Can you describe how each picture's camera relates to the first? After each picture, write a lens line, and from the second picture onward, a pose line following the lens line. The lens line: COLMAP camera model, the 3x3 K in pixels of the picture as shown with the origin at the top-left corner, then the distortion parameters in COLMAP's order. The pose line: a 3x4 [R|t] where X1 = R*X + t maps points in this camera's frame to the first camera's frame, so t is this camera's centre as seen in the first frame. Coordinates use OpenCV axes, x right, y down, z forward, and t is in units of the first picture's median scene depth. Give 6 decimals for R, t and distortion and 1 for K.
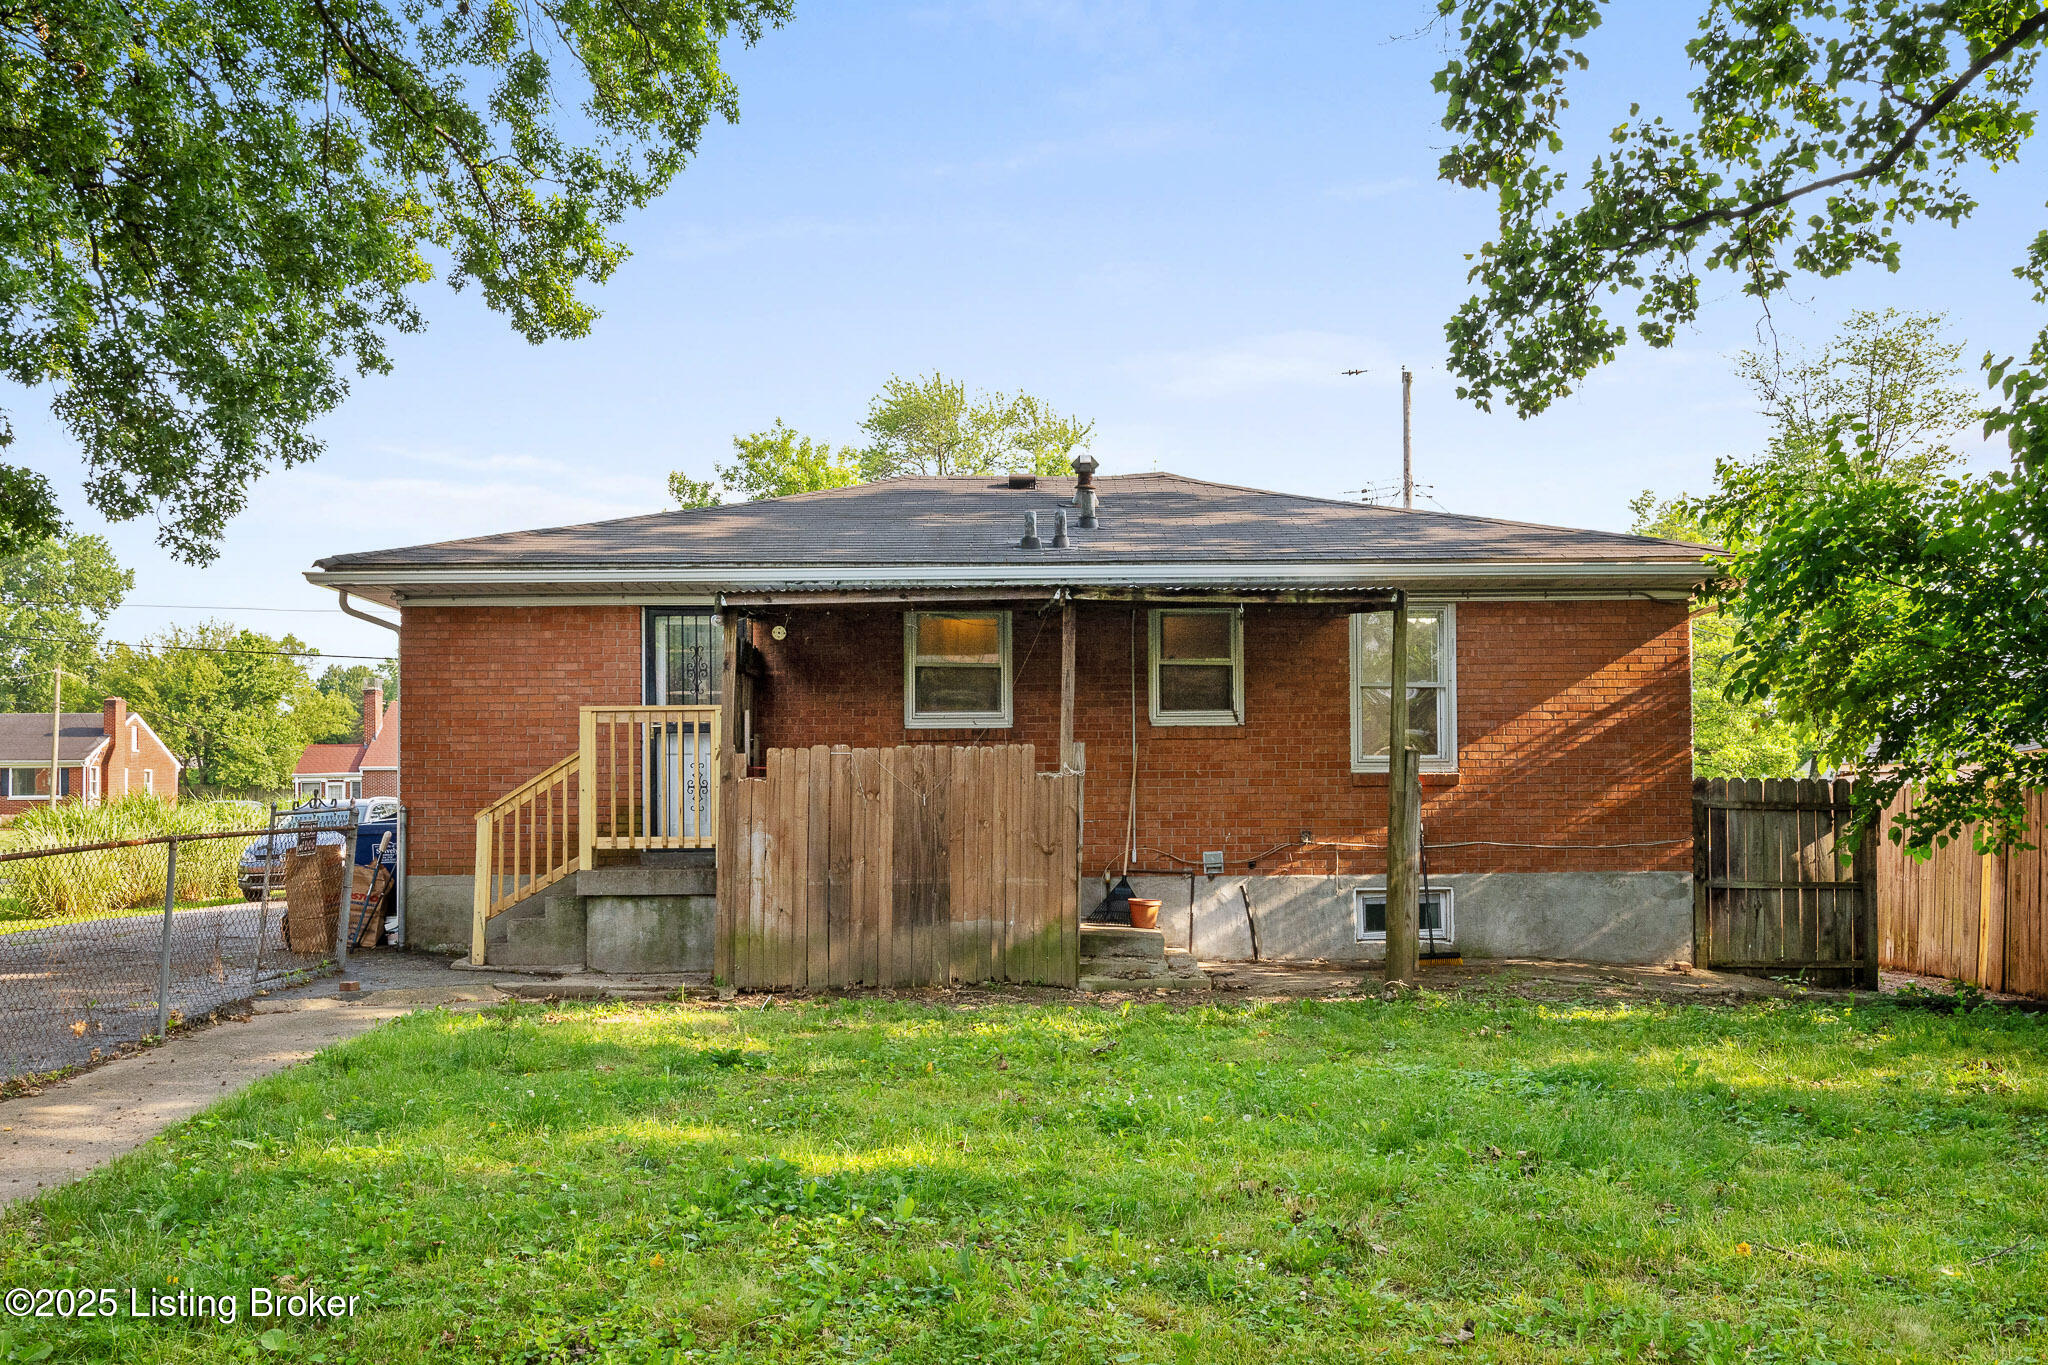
lens RADIAL K [[1943.9, 0, 1024.7], [0, 1943.9, 771.0], [0, 0, 1]] dist [-0.012499, 0.000000]
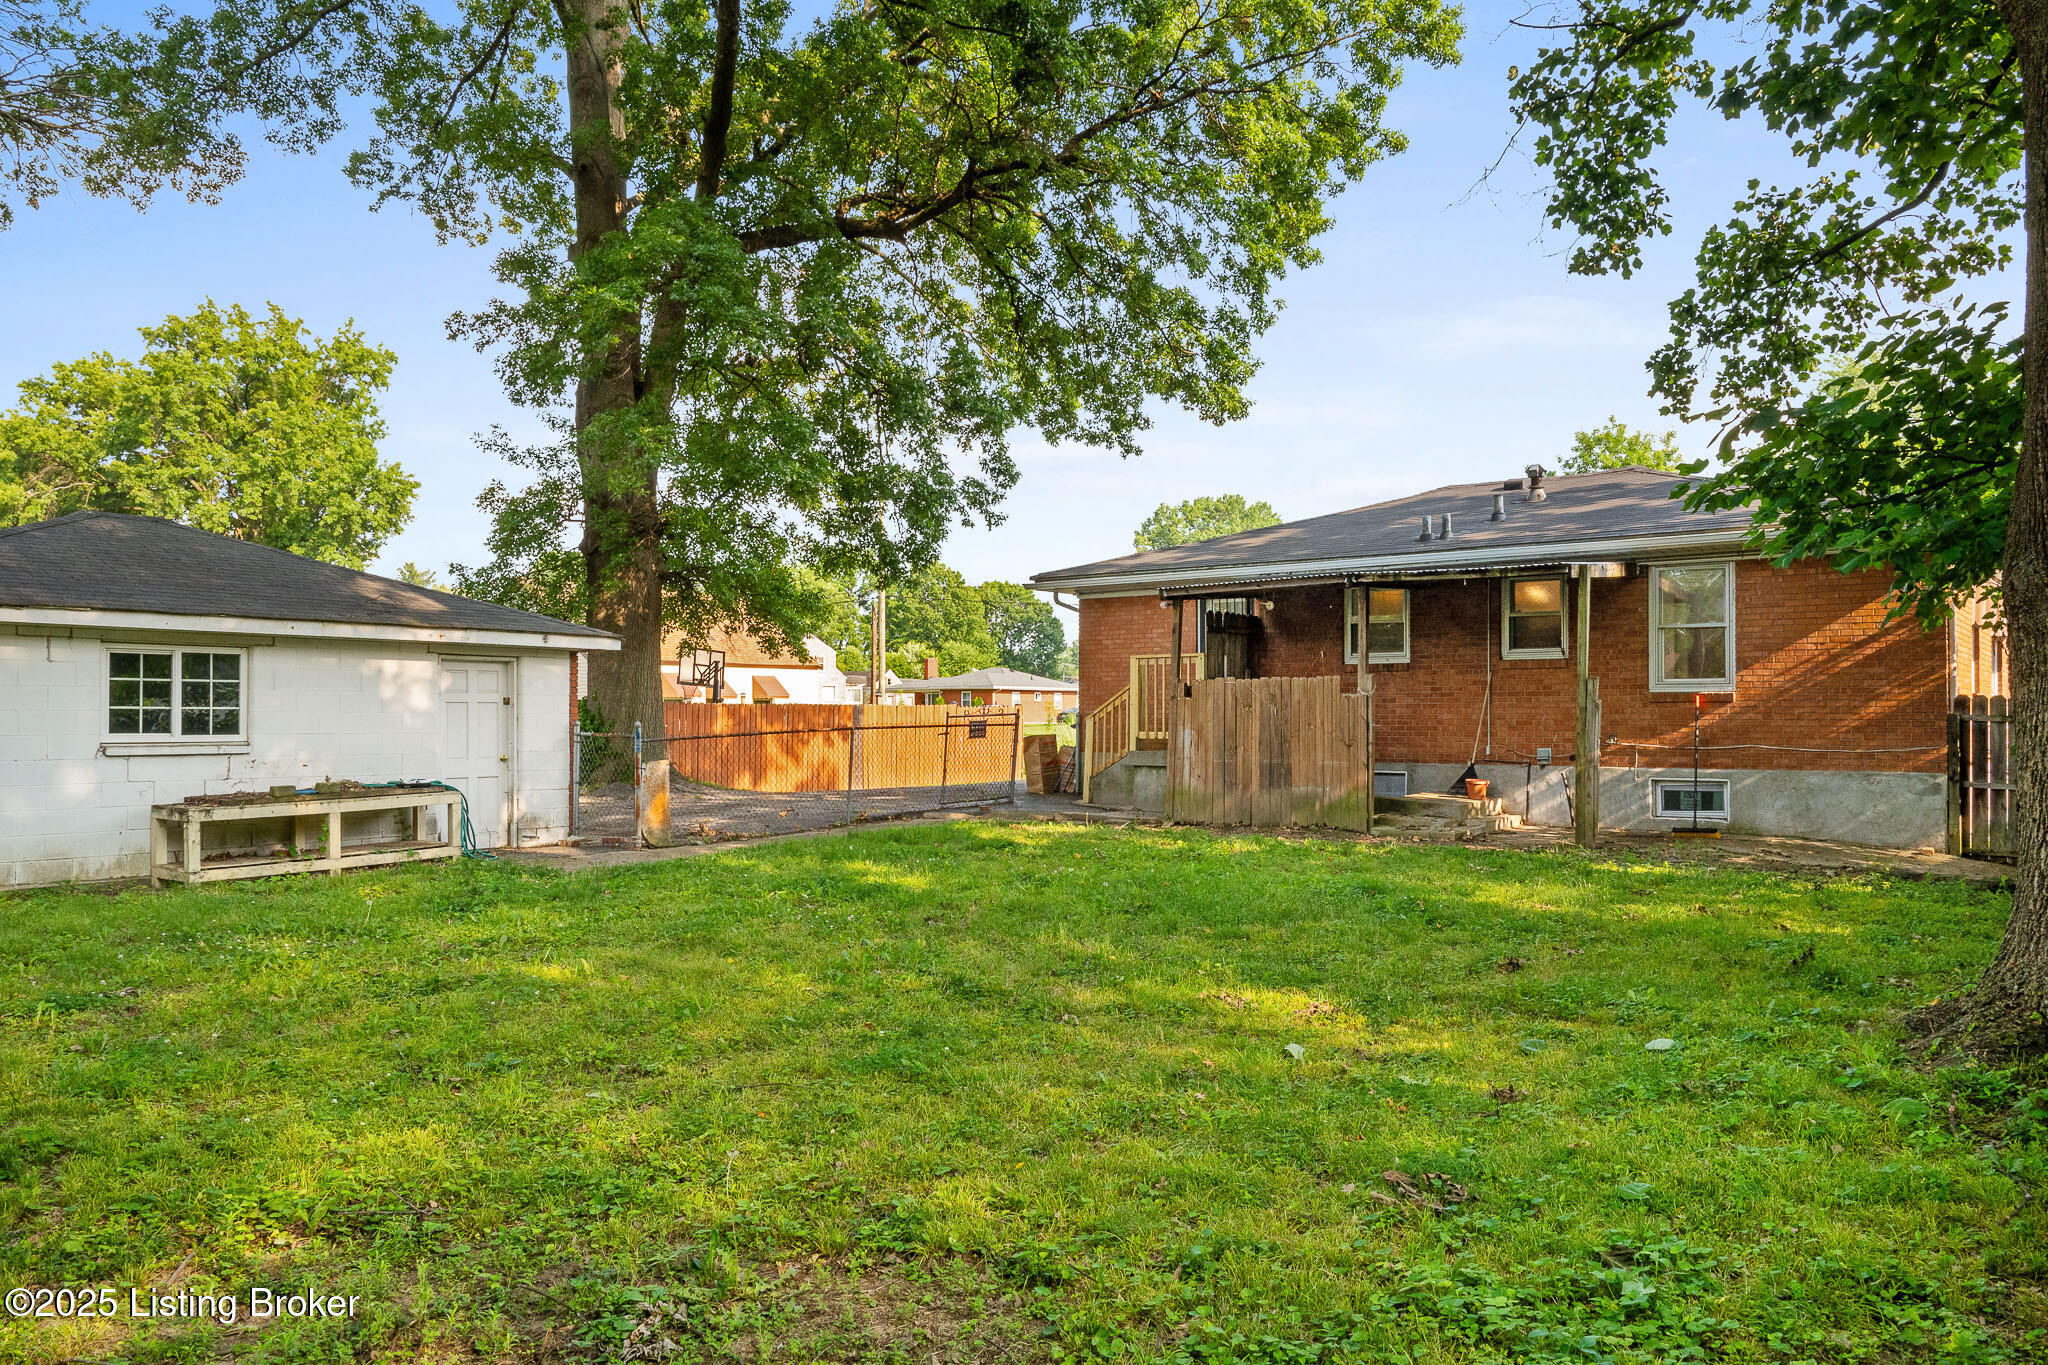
lens RADIAL K [[1531.4, 0, 1024.0], [0, 1531.4, 684.6], [0, 0, 1]] dist [0.003591, 0.001542]
pose [[0.767178, -0.006338, -0.641403, 0.520299], [0.006423, 0.999977, -0.002198, -0.004739], [0.641402, -0.002434, 0.767201, -0.093837]]
